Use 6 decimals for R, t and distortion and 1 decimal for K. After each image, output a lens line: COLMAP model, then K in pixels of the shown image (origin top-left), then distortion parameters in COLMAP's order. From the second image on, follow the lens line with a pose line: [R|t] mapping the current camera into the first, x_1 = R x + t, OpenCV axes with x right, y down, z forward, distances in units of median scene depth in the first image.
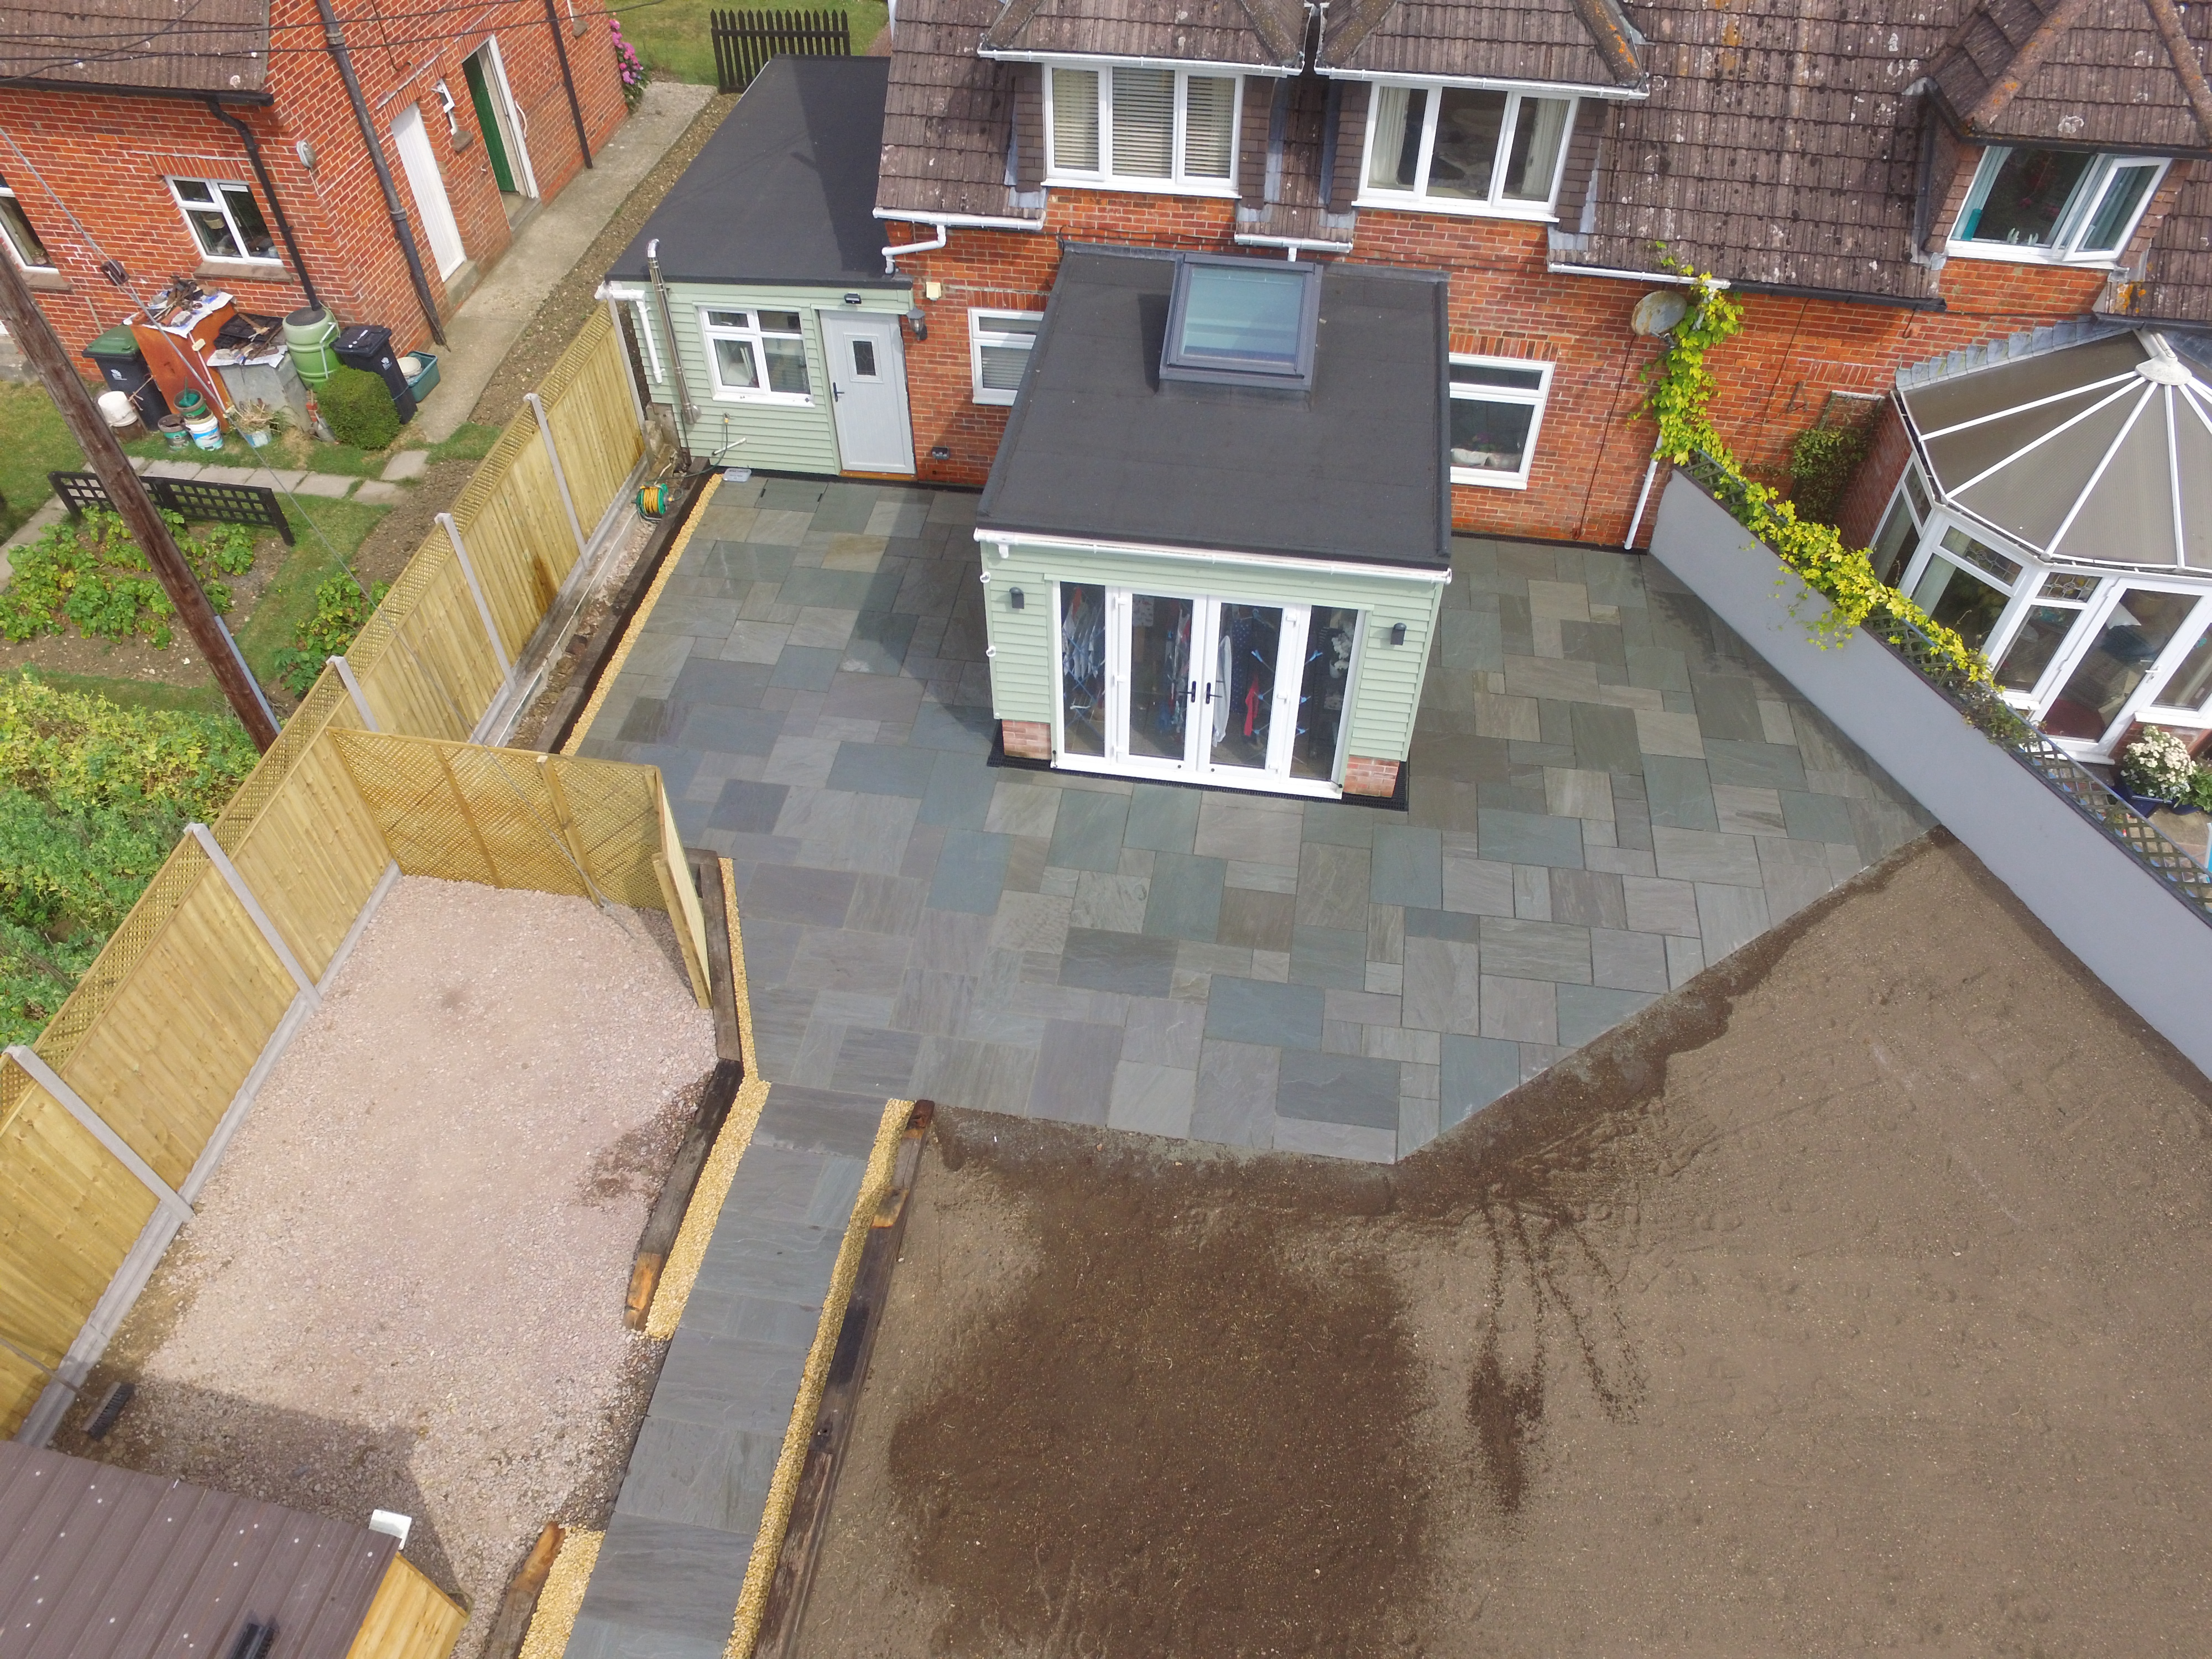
lens RADIAL K [[1493.2, 0, 1106.6], [0, 1493.2, 846.9], [0, 0, 1]] dist [-0.121956, 0.089935]
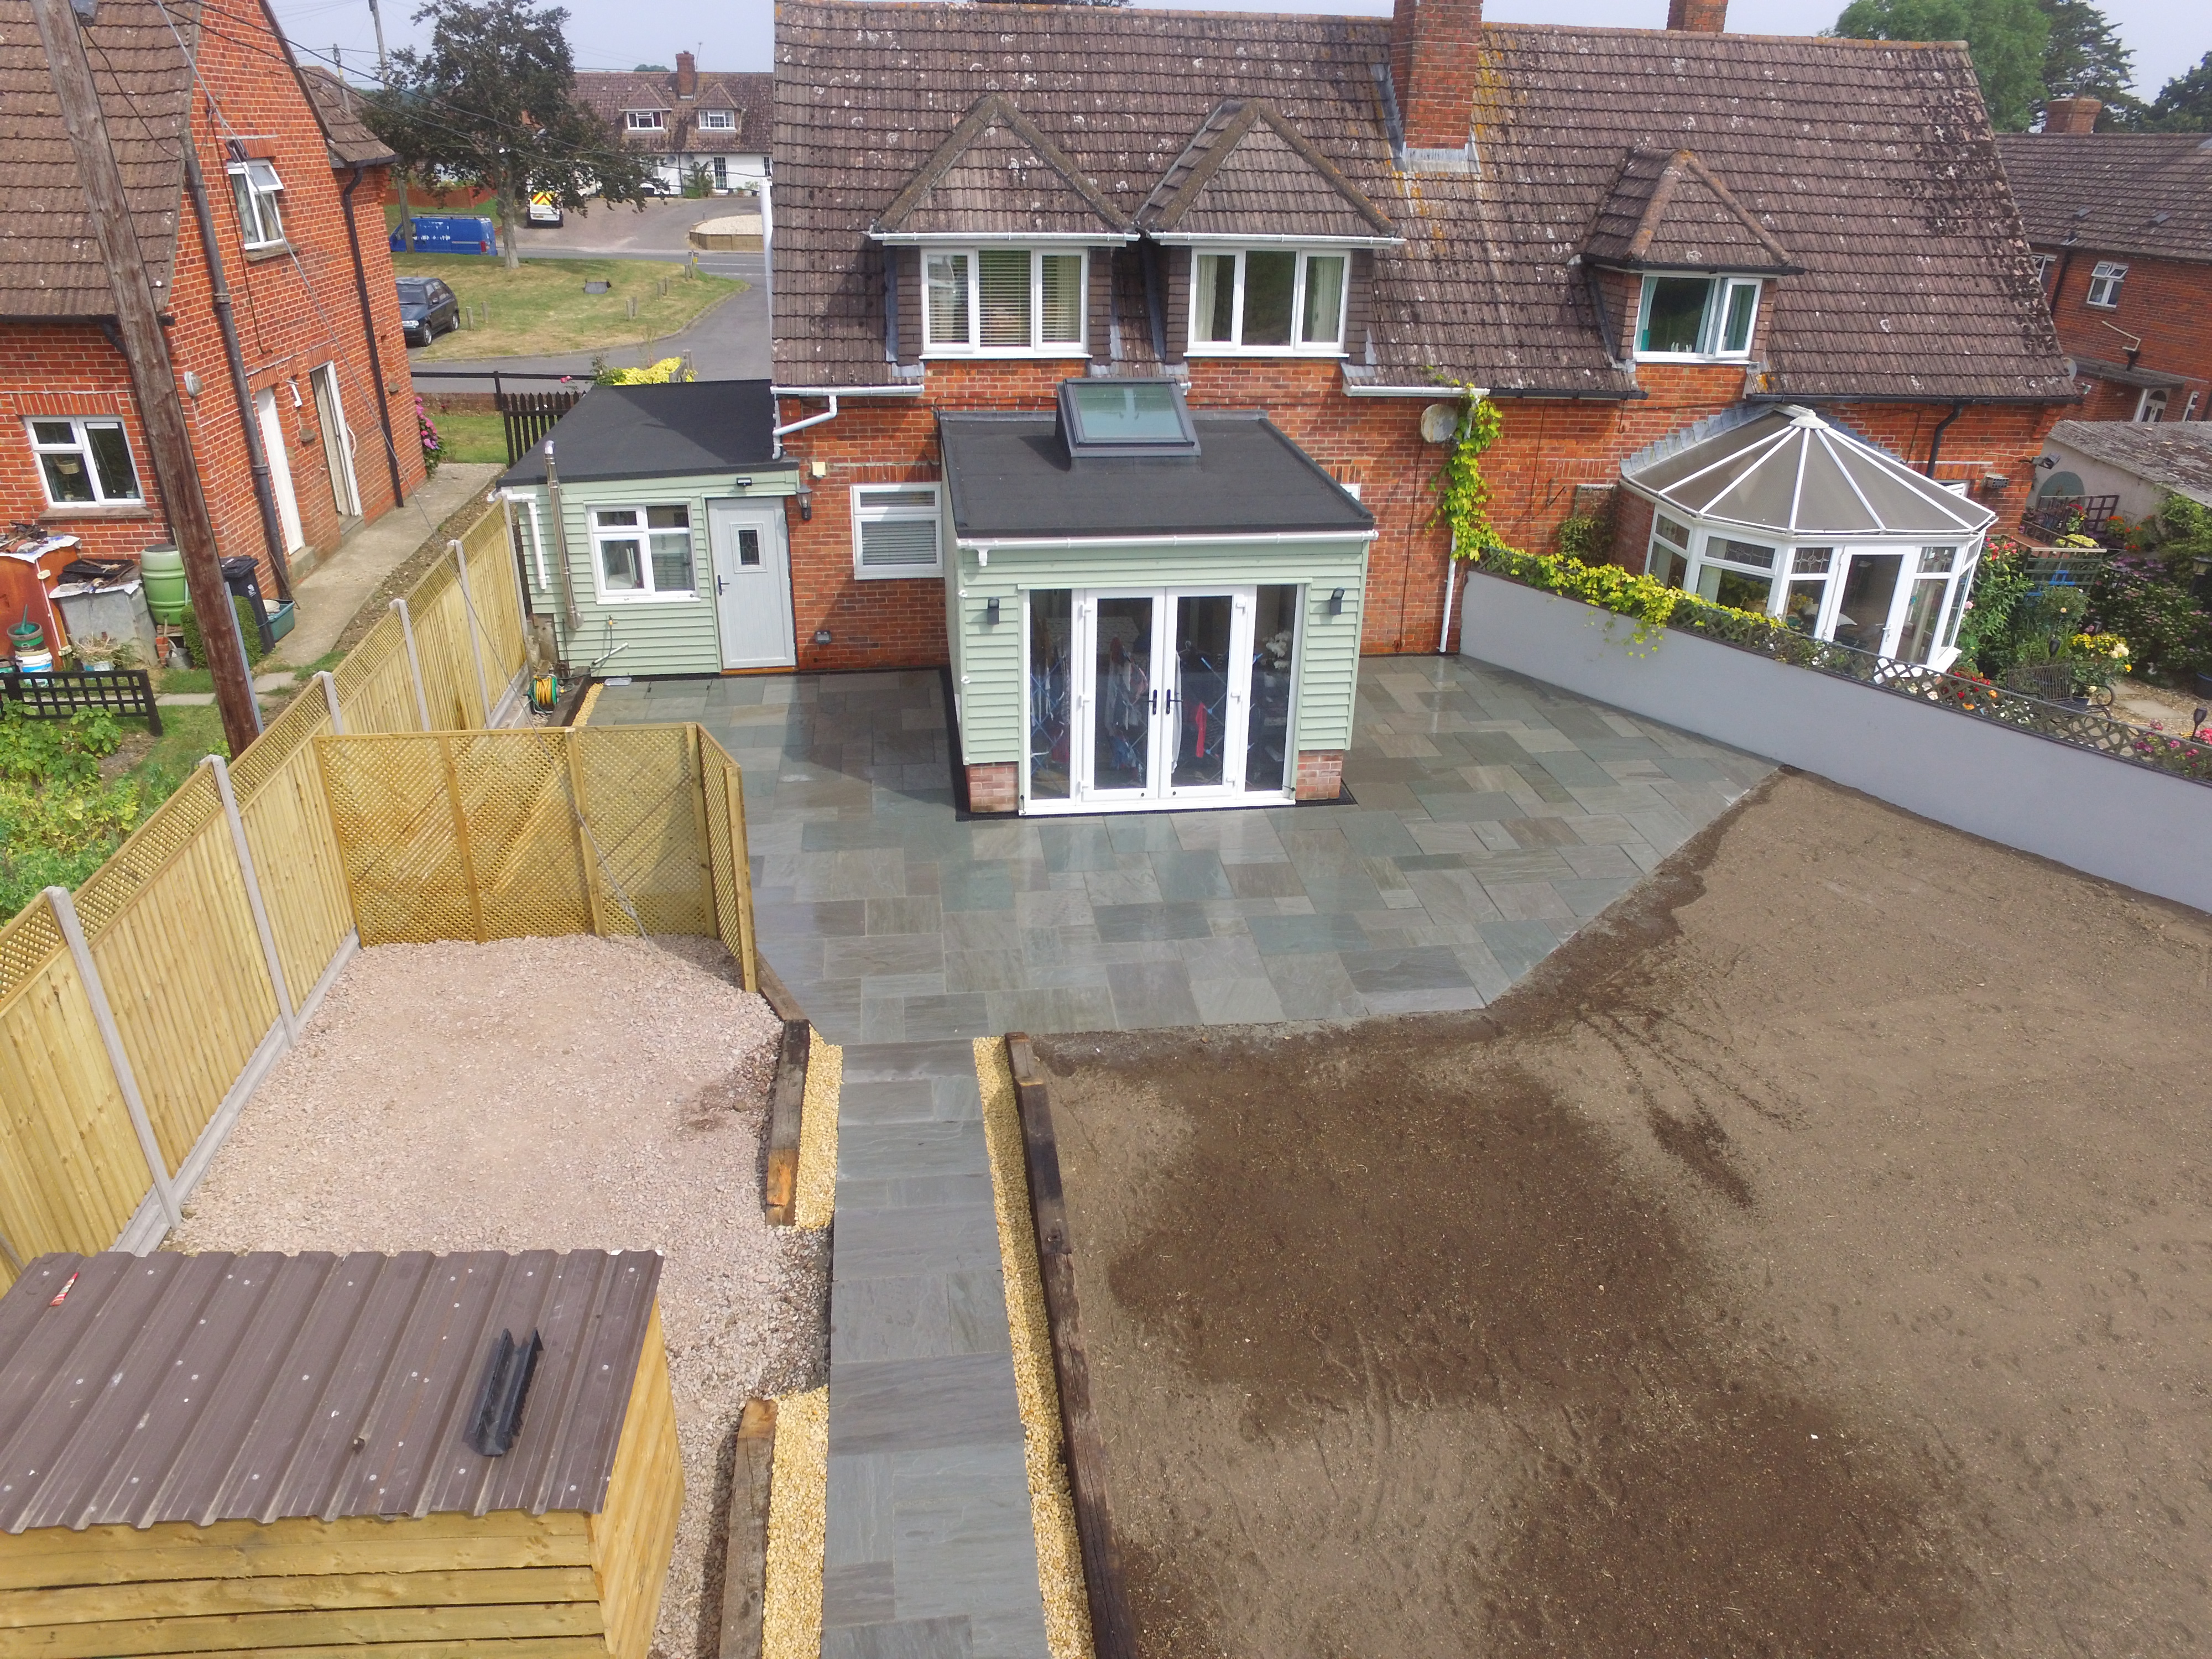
lens RADIAL K [[1493.4, 0, 1106.9], [0, 1493.4, 849.2], [0, 0, 1]] dist [-0.123109, 0.091075]
pose [[0.960715, -0.111072, 0.254342, -0.251880], [0.198315, 0.915848, -0.349131, 0.350224], [-0.194160, 0.385855, 0.901897, 0.078709]]
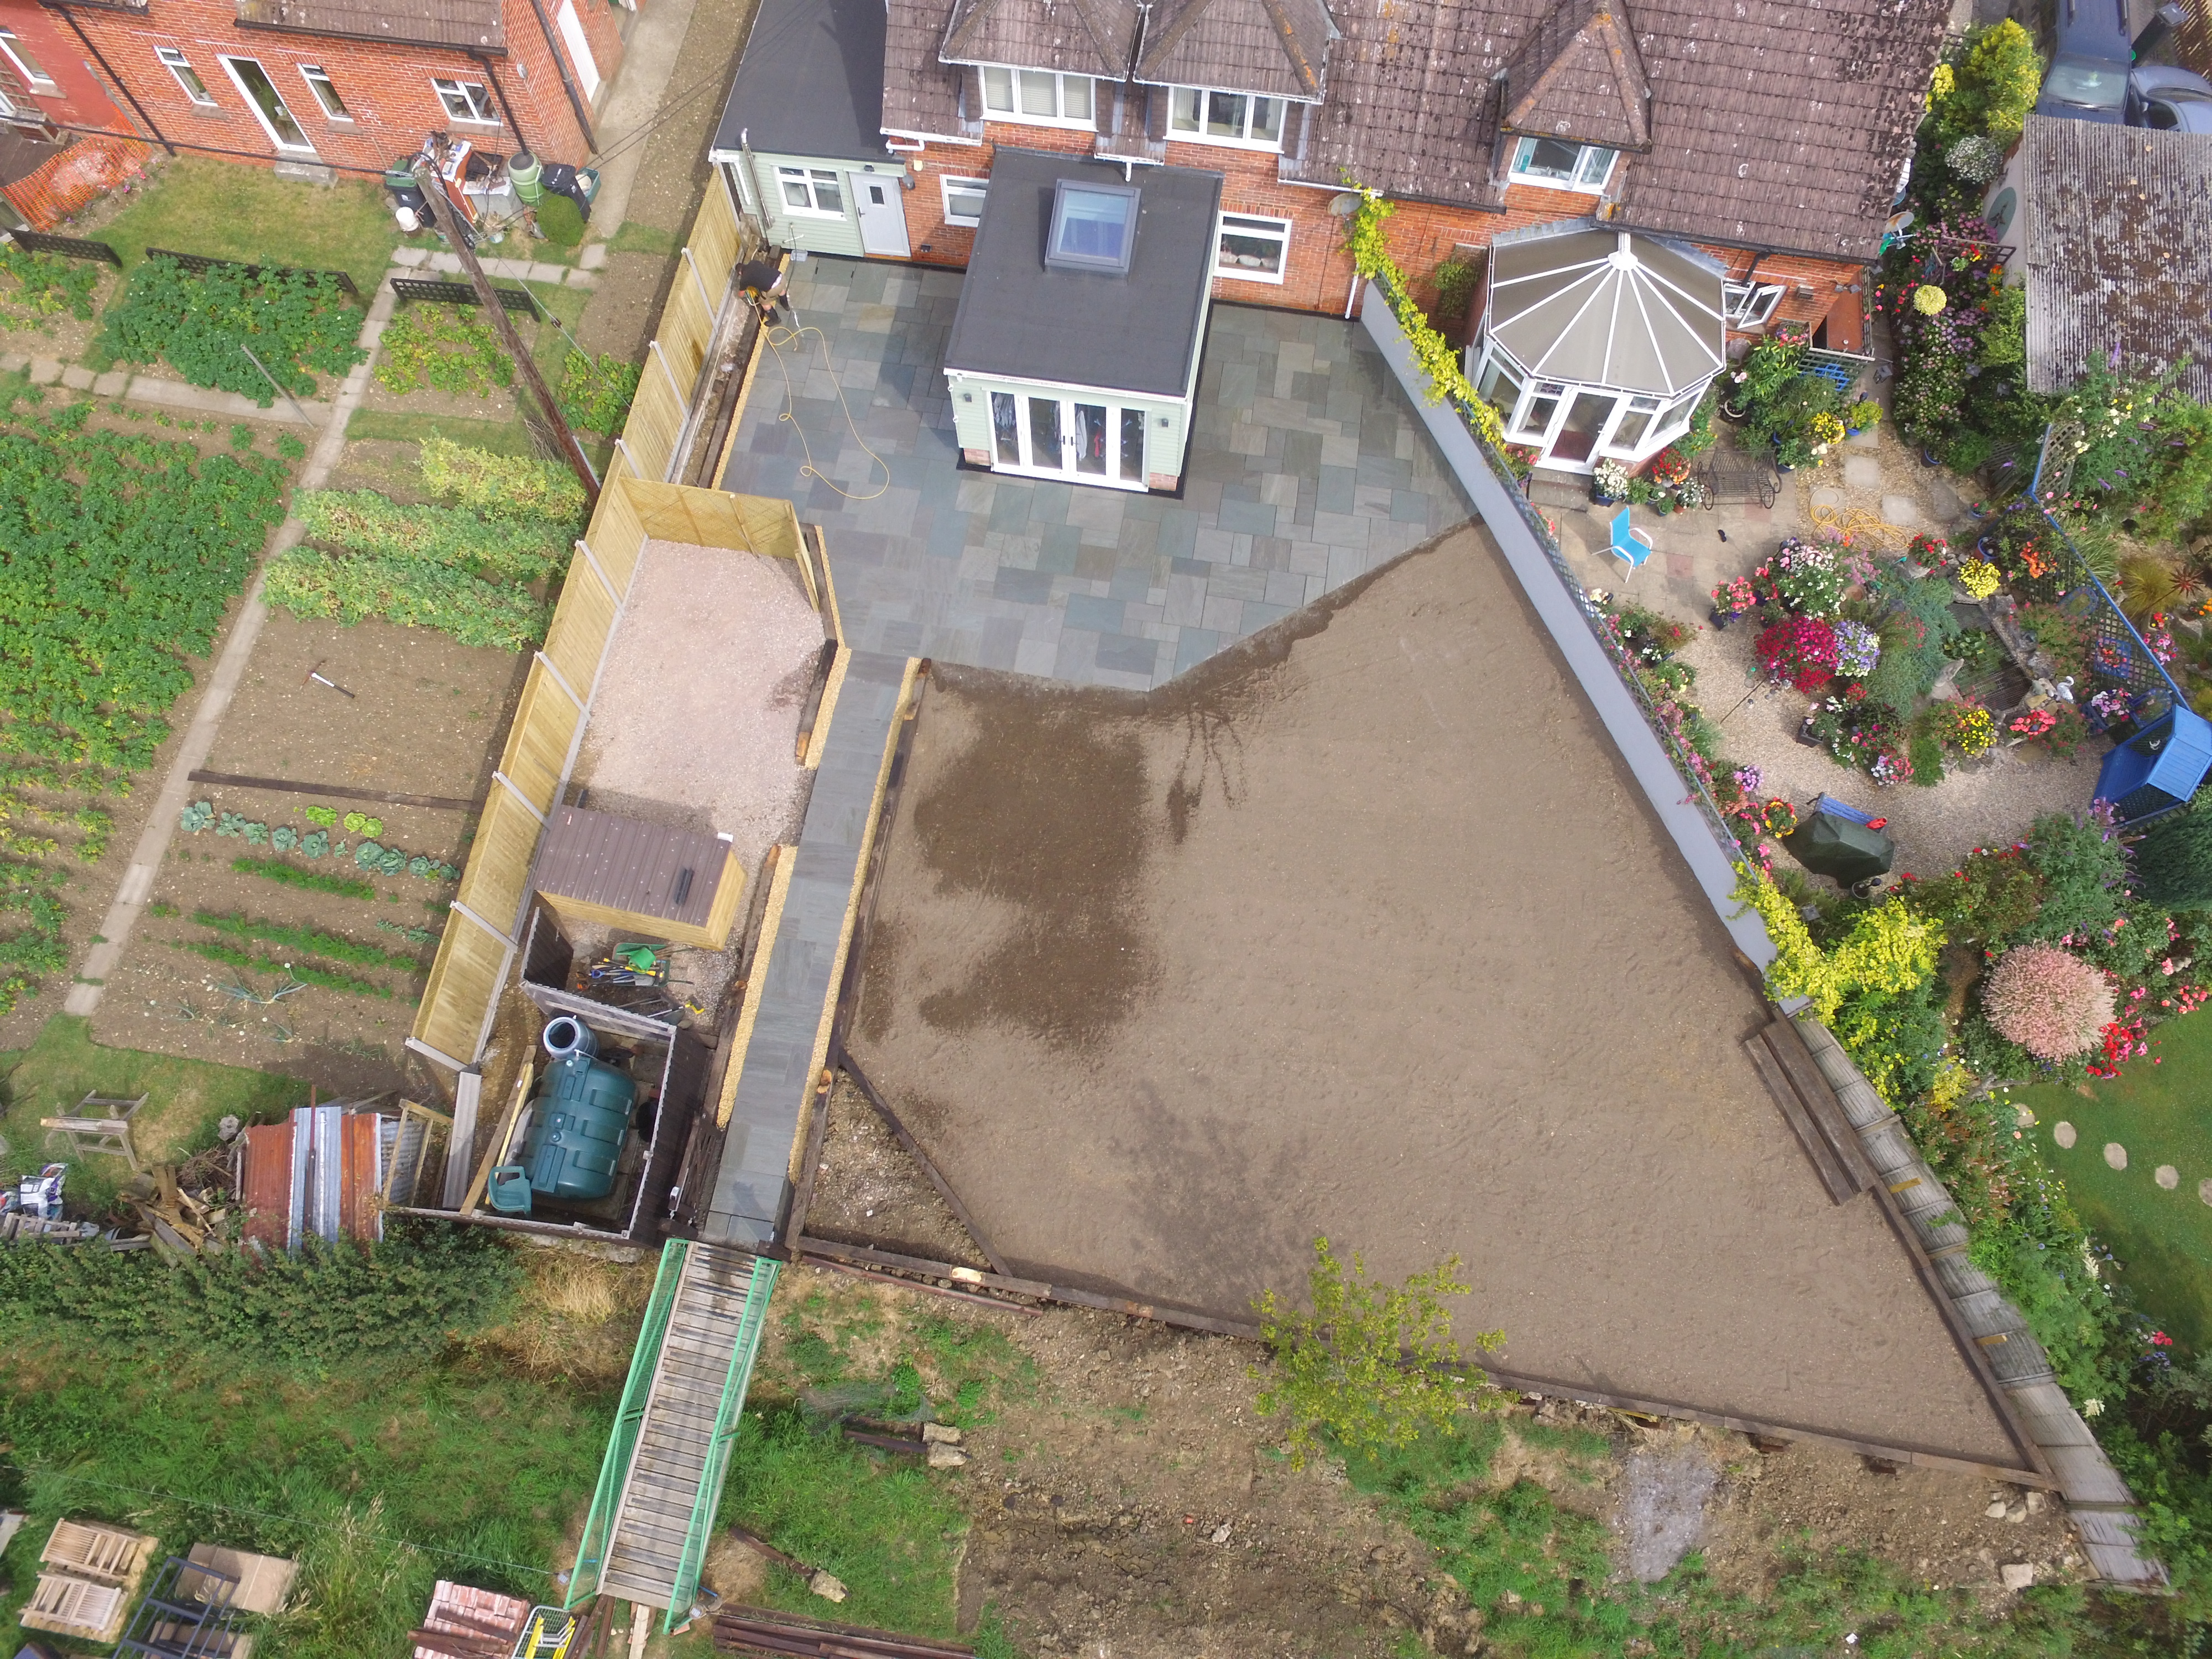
lens RADIAL K [[1493.4, 0, 1106.9], [0, 1493.4, 849.2], [0, 0, 1]] dist [-0.123109, 0.091075]
pose [[0.999924, 0.011365, -0.004710, 0.123343], [-0.008915, 0.933243, 0.359136, -0.284328], [0.008477, -0.359066, 0.933274, -0.893382]]
